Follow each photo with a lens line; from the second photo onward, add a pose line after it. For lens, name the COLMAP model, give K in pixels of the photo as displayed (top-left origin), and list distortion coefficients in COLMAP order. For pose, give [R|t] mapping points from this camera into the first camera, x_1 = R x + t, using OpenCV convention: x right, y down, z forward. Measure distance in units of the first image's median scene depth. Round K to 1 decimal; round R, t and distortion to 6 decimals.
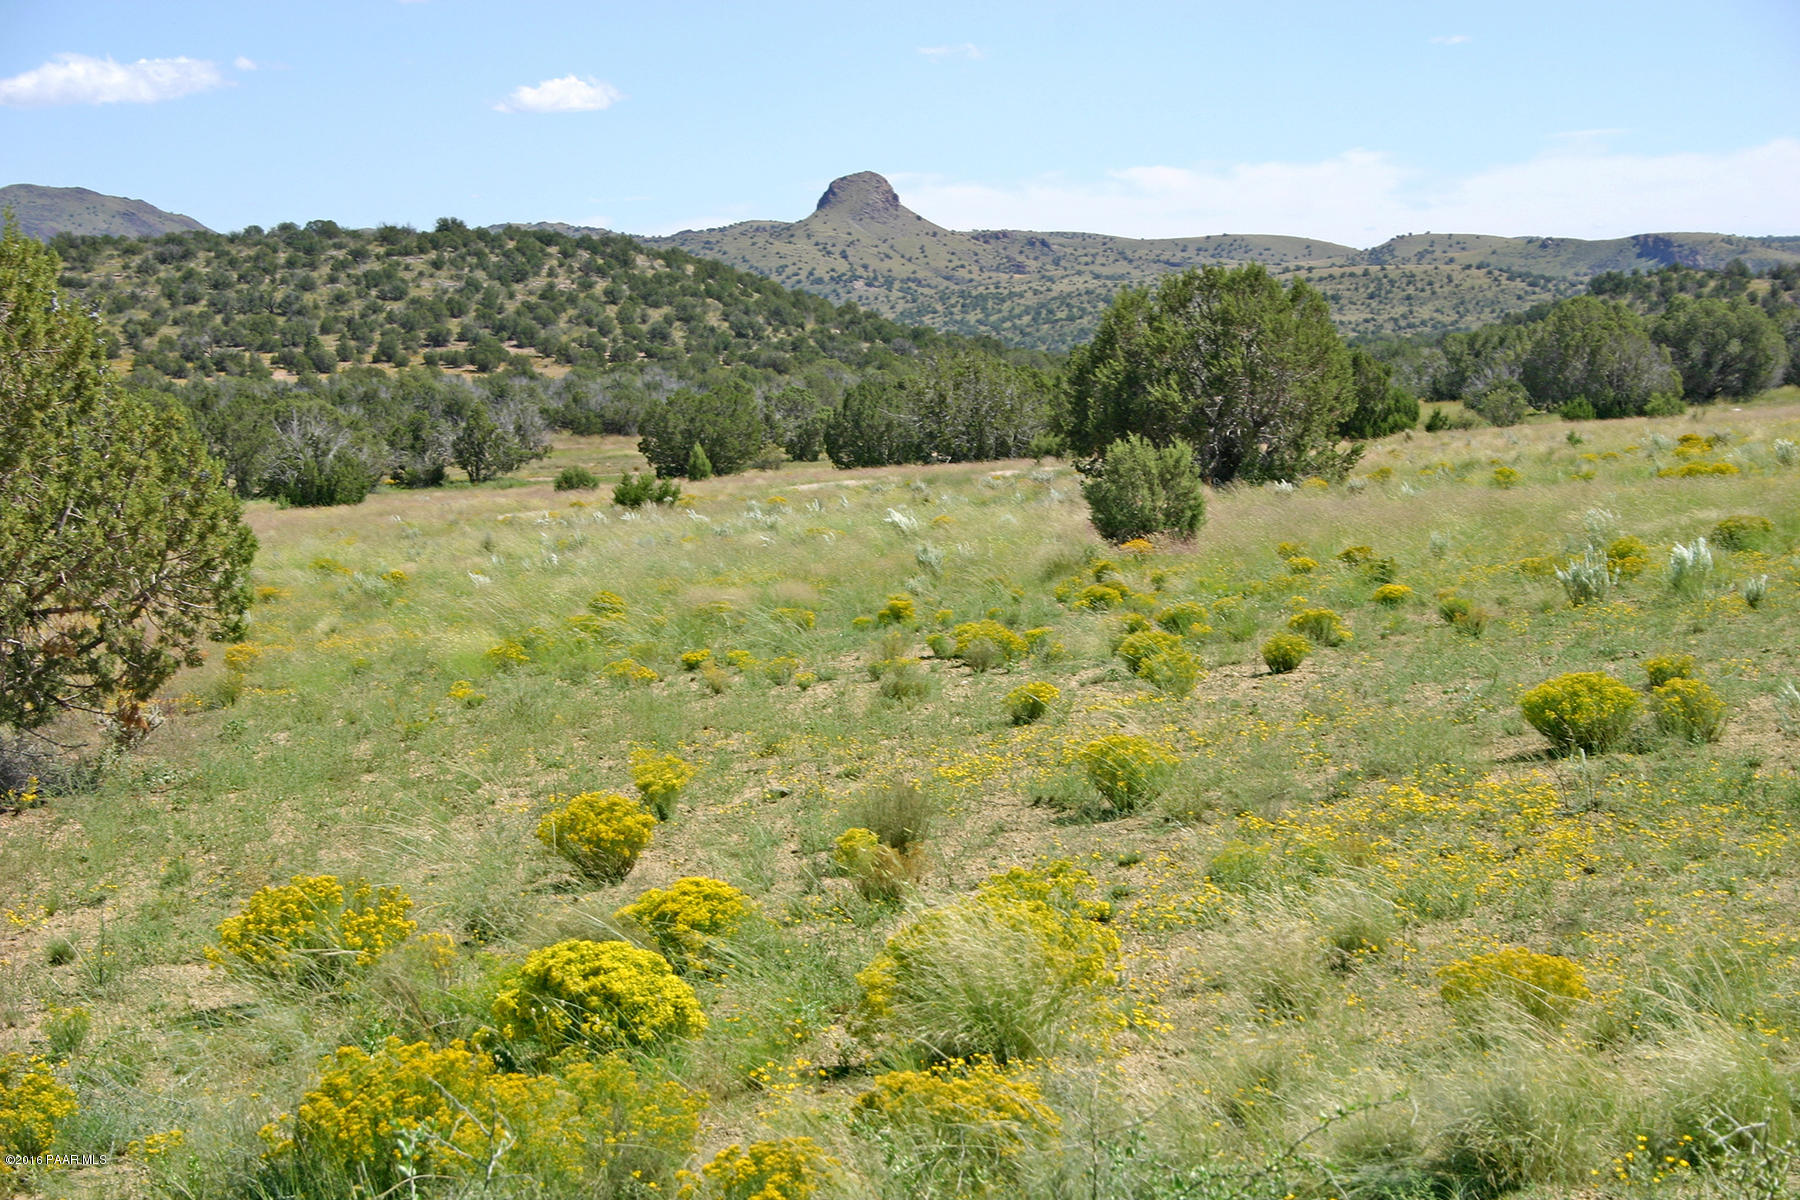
lens RADIAL K [[4253.9, 0, 900.3], [0, 4253.9, 599.7], [0, 0, 1]] dist [0.254347, 0.000000]
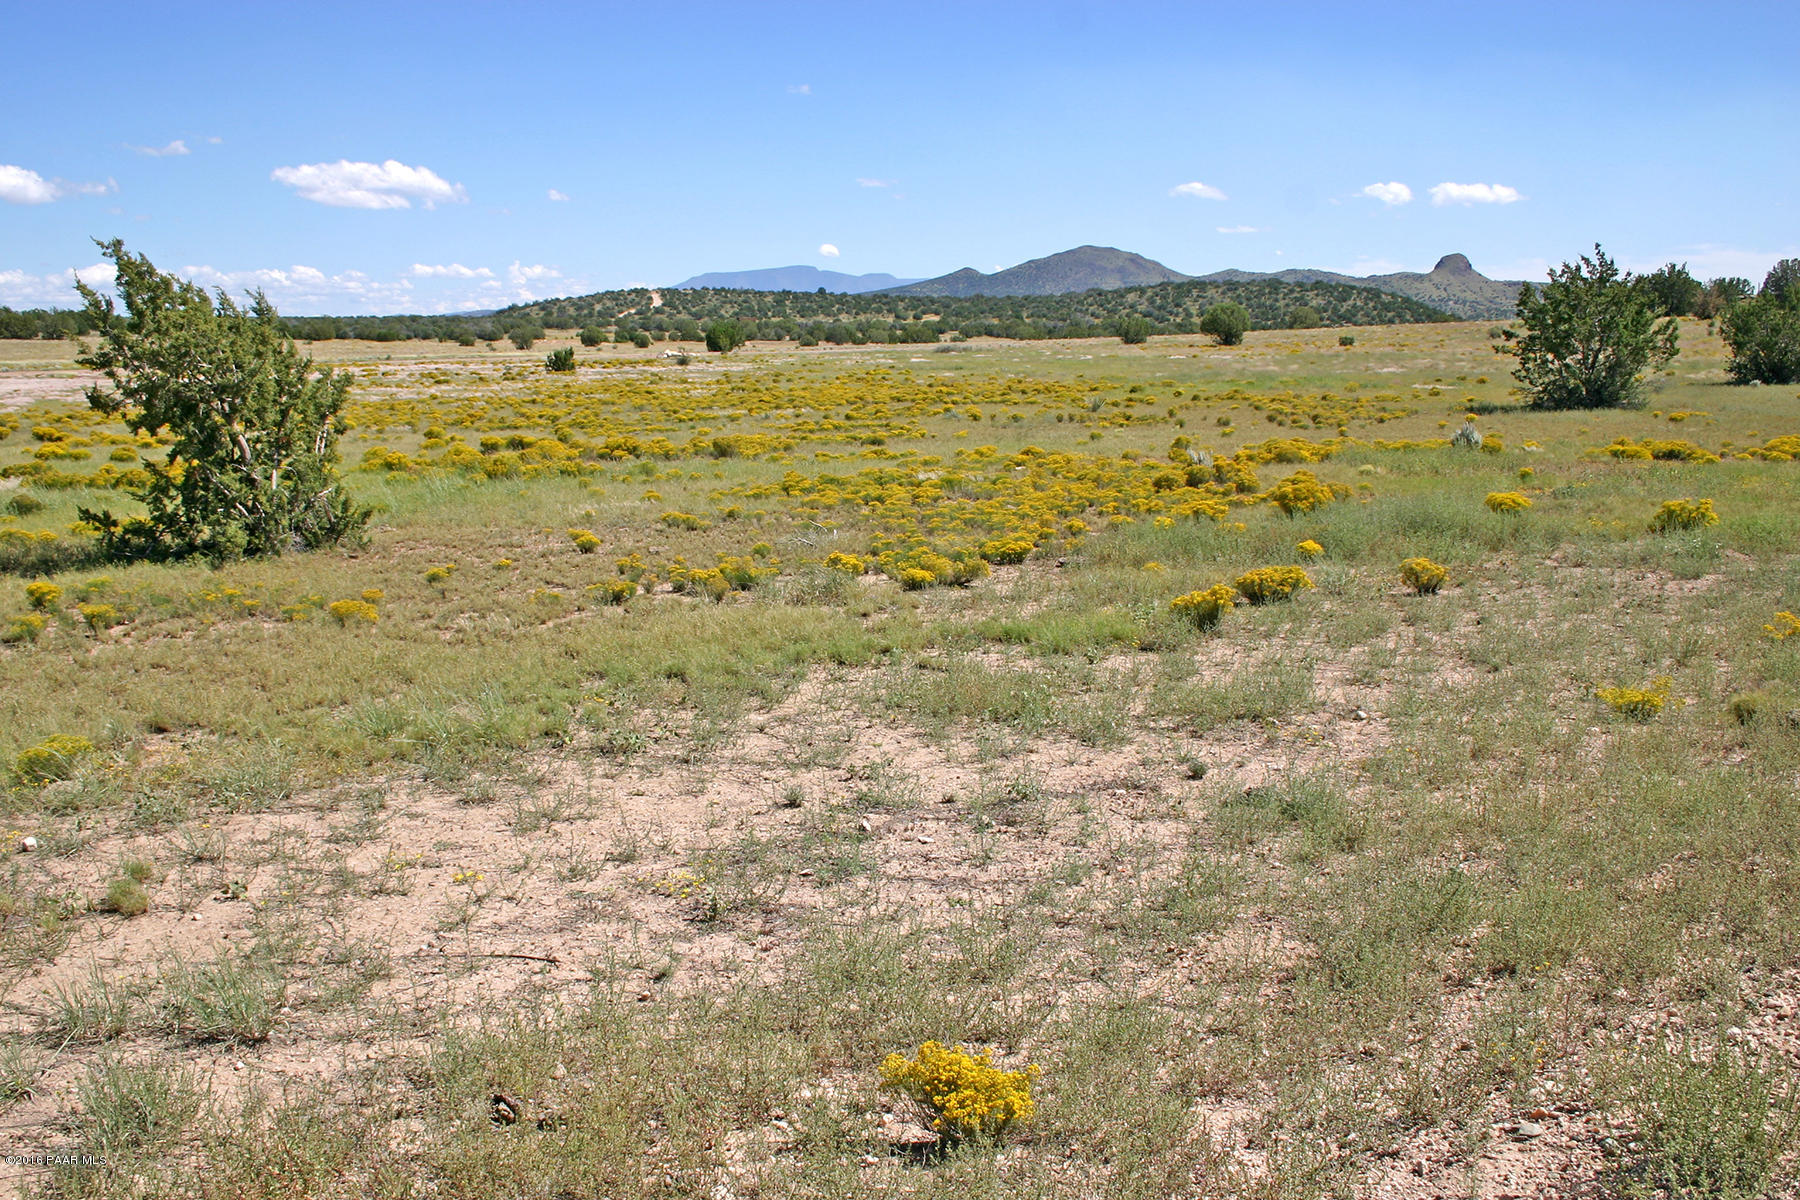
lens RADIAL K [[2005.0, 0, 895.0], [0, 2005.0, 592.7], [0, 0, 1]] dist [-0.023472, 0.000000]
pose [[0.961002, 0.083222, -0.263723, -0.001717], [-0.062633, 0.994363, 0.085555, 0.030705], [0.269357, -0.065700, 0.960797, -0.483830]]
